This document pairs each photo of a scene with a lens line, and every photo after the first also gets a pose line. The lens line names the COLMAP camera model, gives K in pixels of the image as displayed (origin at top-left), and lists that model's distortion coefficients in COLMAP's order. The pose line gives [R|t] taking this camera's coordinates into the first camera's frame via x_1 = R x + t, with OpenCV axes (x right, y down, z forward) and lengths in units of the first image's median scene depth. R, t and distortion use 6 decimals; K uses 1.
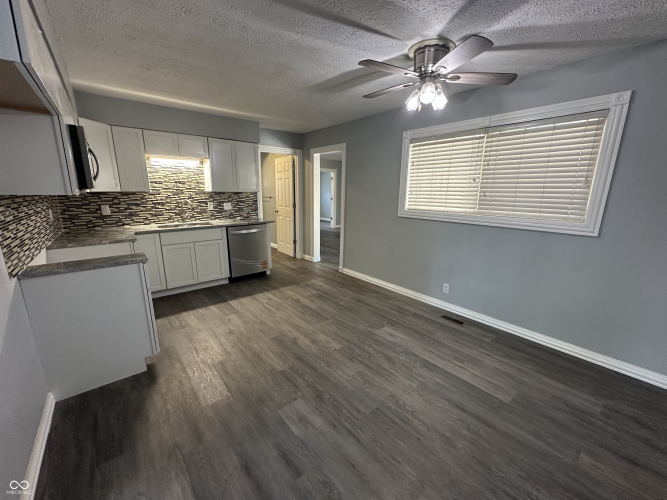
lens RADIAL K [[266.7, 0, 333.5], [0, 266.7, 250.0], [0, 0, 1]] dist [-0.000760, -0.000081]
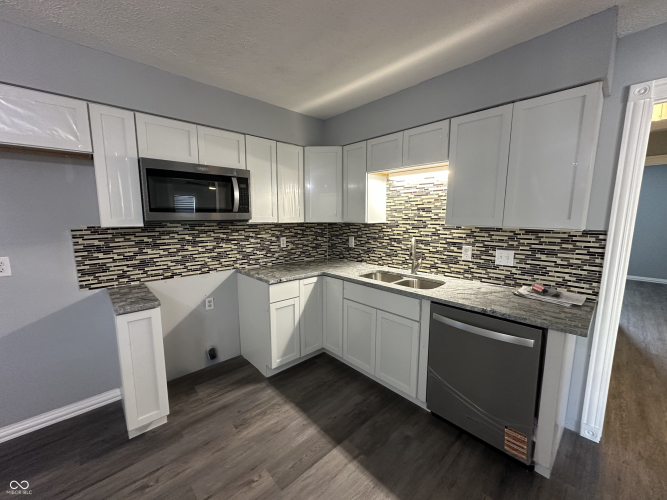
lens RADIAL K [[266.7, 0, 333.5], [0, 266.7, 250.0], [0, 0, 1]] dist [-0.000760, -0.000081]
pose [[0.051319, 0.117430, -0.991754, 0.039526], [-0.226934, 0.968456, 0.102929, -0.184791], [0.972557, 0.219781, 0.076349, 0.798590]]
